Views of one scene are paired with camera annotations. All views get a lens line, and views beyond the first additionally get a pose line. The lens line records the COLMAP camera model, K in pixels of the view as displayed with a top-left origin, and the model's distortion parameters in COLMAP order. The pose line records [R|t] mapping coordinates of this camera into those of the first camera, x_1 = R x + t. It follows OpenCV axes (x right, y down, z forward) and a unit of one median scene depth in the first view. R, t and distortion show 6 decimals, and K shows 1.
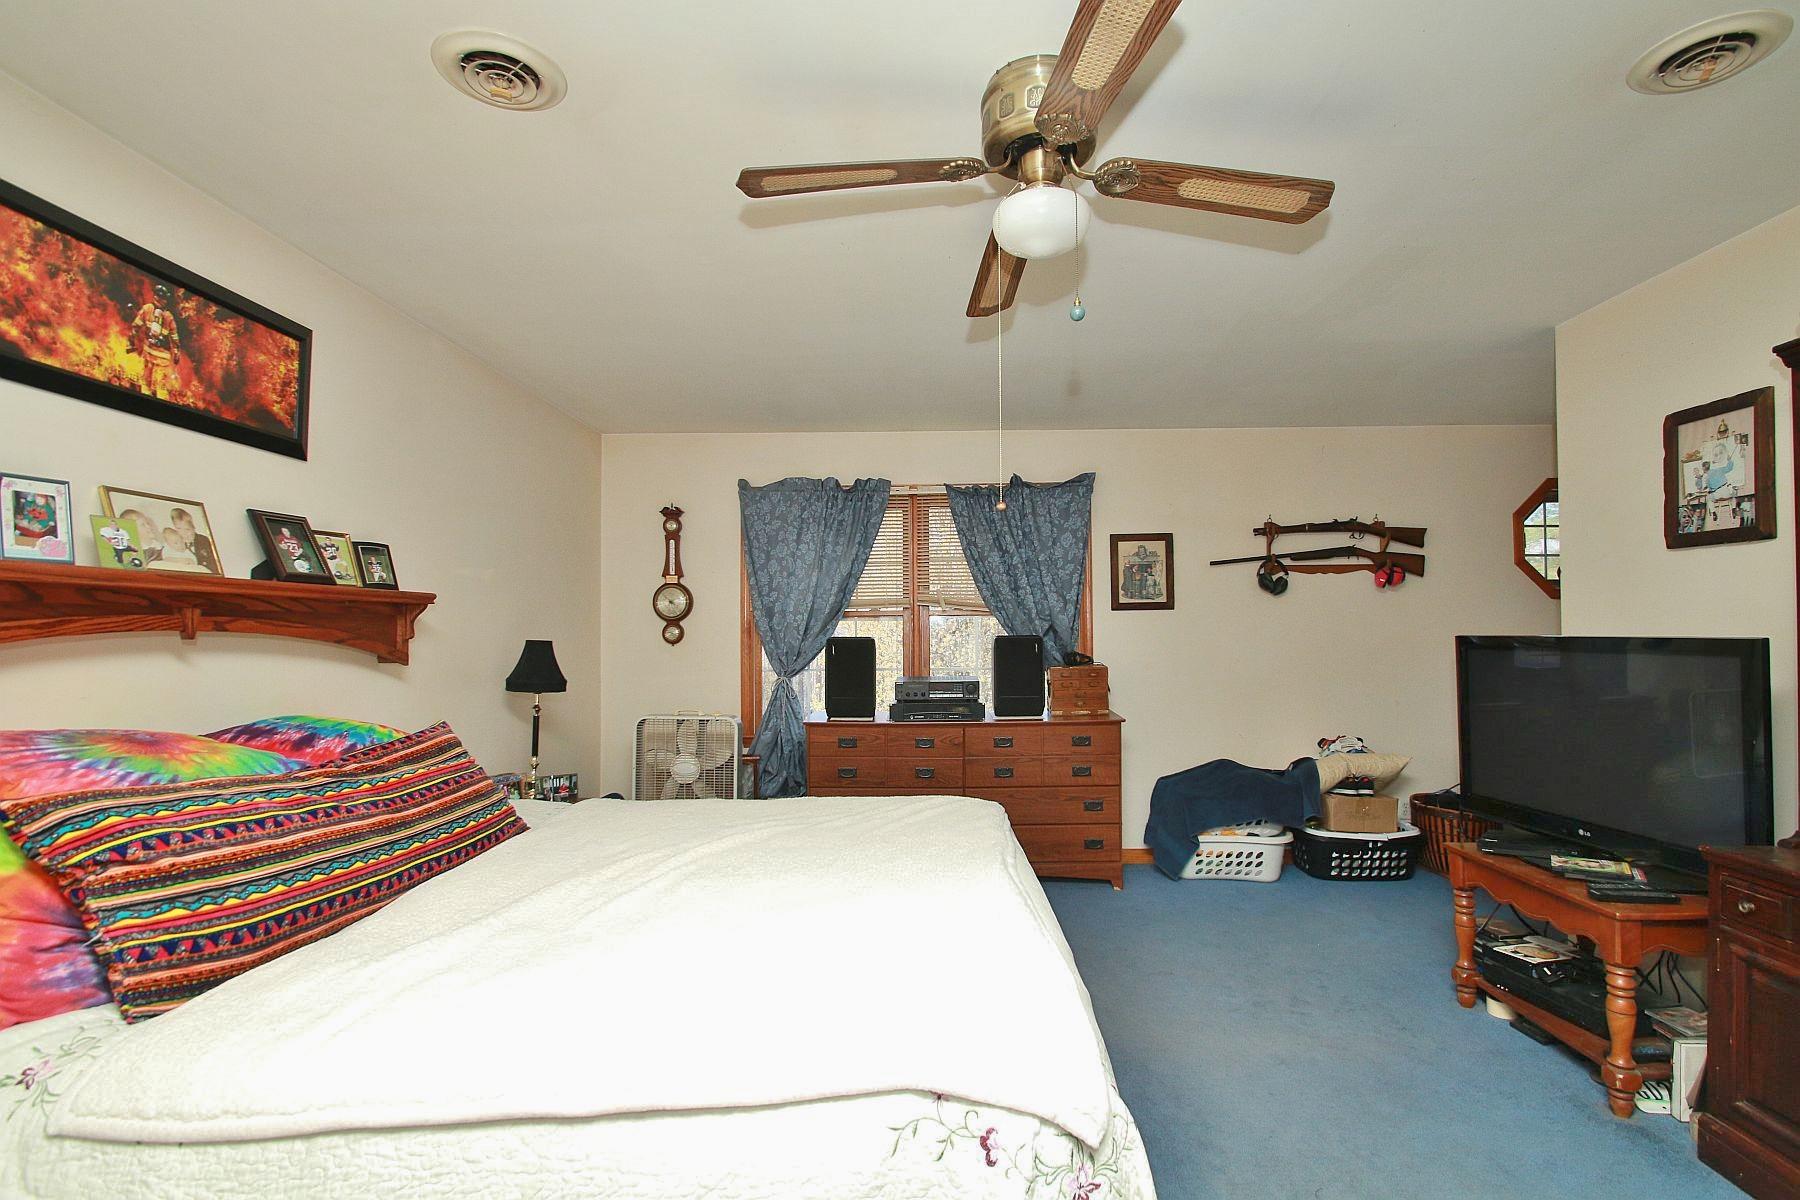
lens RADIAL K [[838.6, 0, 904.2], [0, 838.6, 624.0], [0, 0, 1]] dist [0.003675, -0.016042]
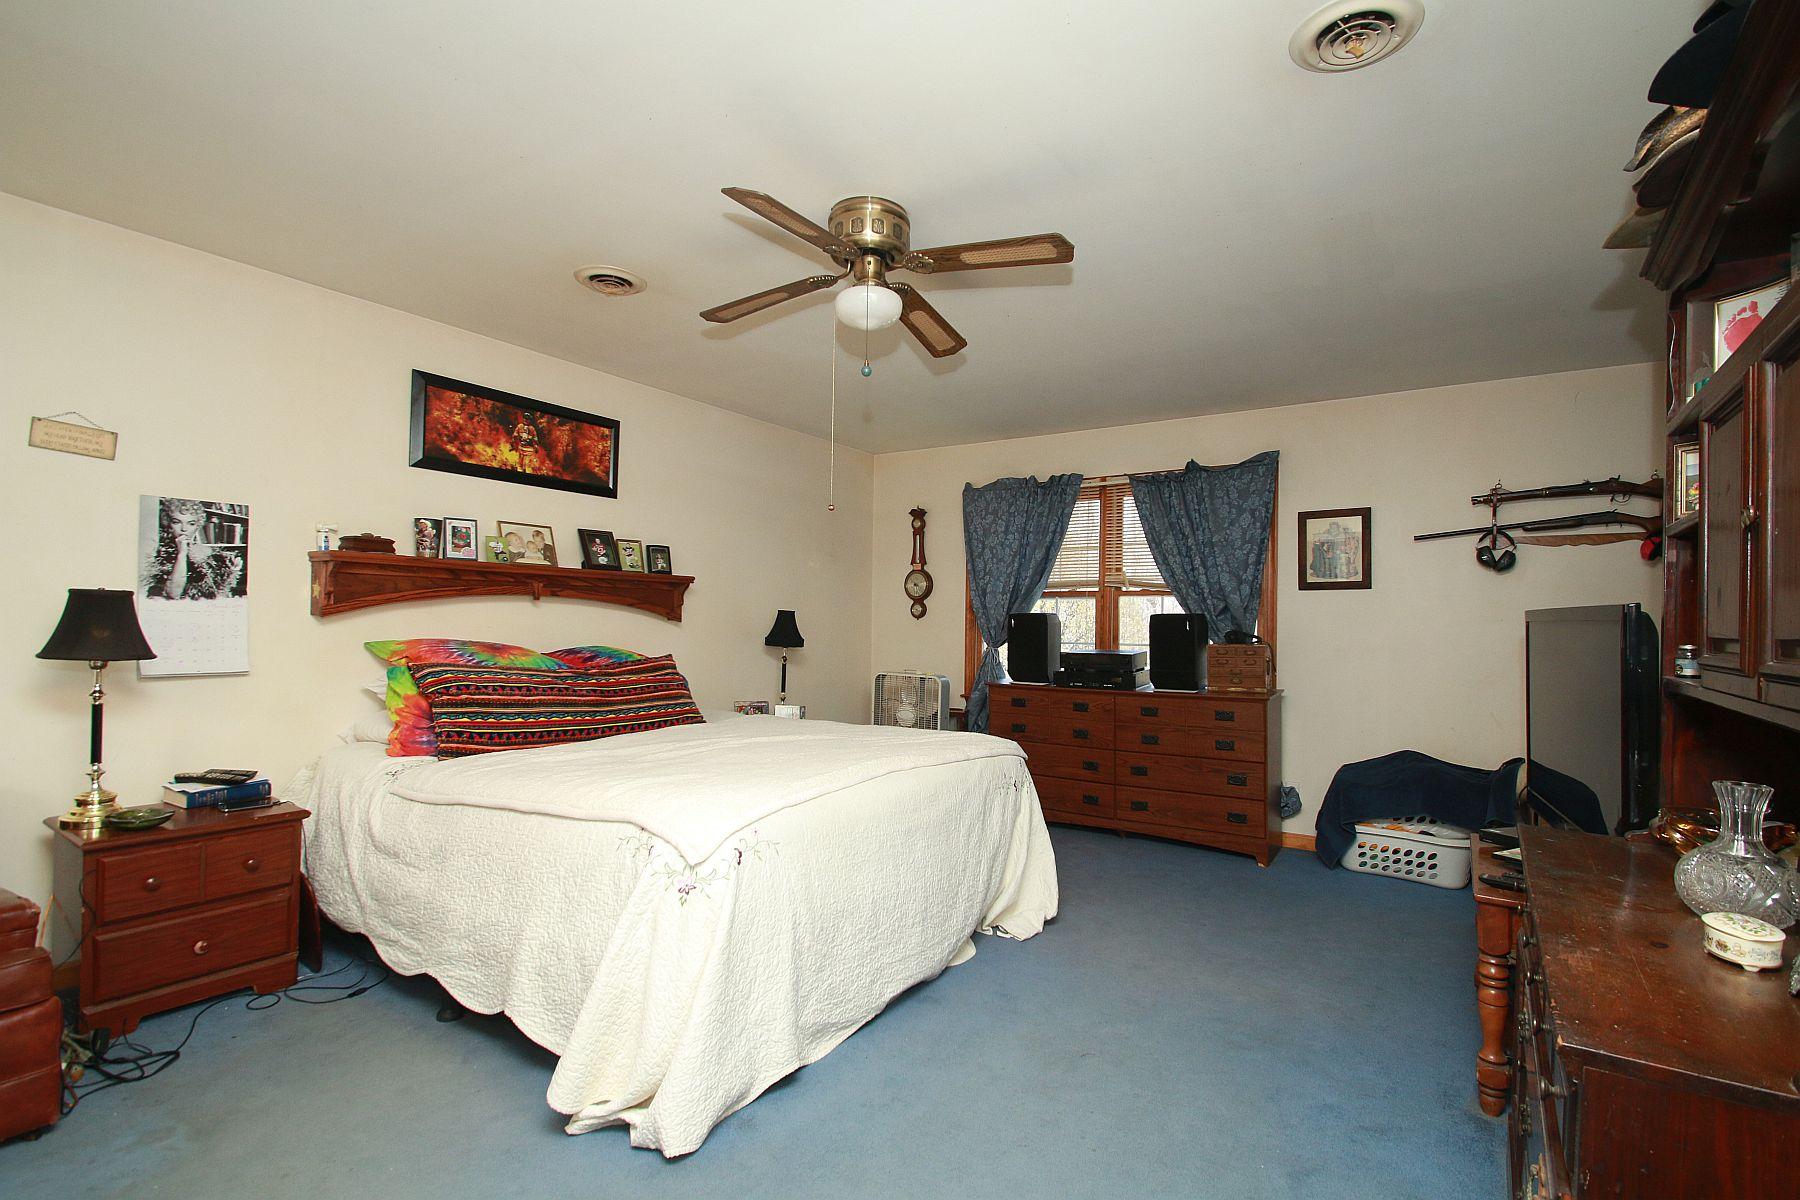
lens RADIAL K [[838.6, 0, 904.2], [0, 838.6, 624.0], [0, 0, 1]] dist [0.003675, -0.016042]
pose [[0.844119, 0.017989, -0.535854, 0.423261], [-0.013264, 0.999832, 0.012671, 0.018737], [0.535991, -0.003589, 0.844216, -0.077215]]
